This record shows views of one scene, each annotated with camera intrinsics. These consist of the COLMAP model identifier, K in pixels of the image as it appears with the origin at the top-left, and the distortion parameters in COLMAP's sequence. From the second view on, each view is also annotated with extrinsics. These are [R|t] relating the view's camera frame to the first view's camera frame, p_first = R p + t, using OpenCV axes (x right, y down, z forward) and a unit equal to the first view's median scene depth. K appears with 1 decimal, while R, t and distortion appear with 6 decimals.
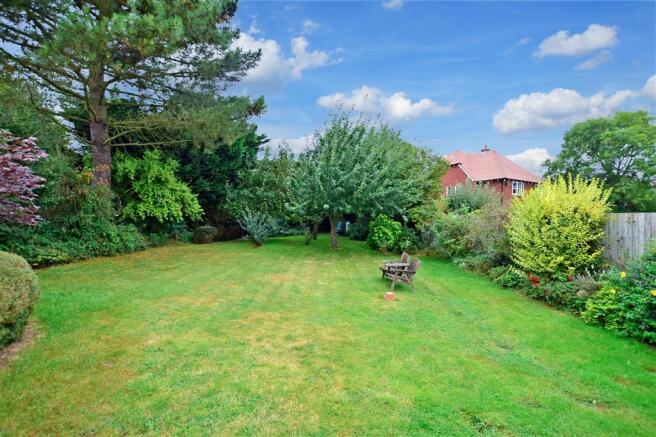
lens RADIAL K [[300.0, 0, 327.3], [0, 300.0, 220.1], [0, 0, 1]] dist [-0.000925, -0.000114]
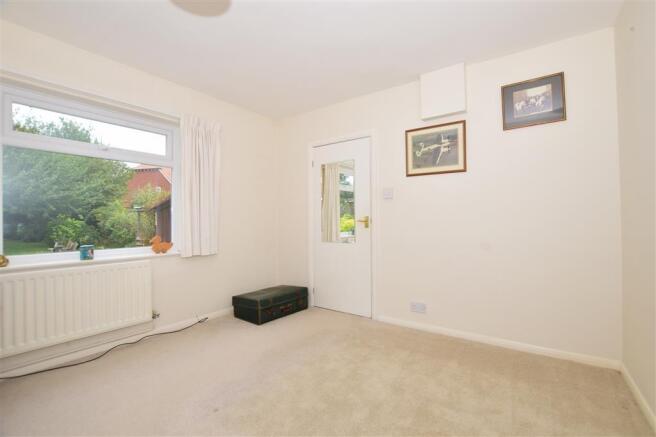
lens RADIAL K [[300.0, 0, 327.6], [0, 300.0, 218.7], [0, 0, 1]] dist [-0.000925, -0.000114]
pose [[0.658512, -0.024219, 0.752180, 0.001131], [0.026002, 0.999617, 0.009421, 0.013437], [-0.752121, 0.013354, 0.658890, -0.503583]]
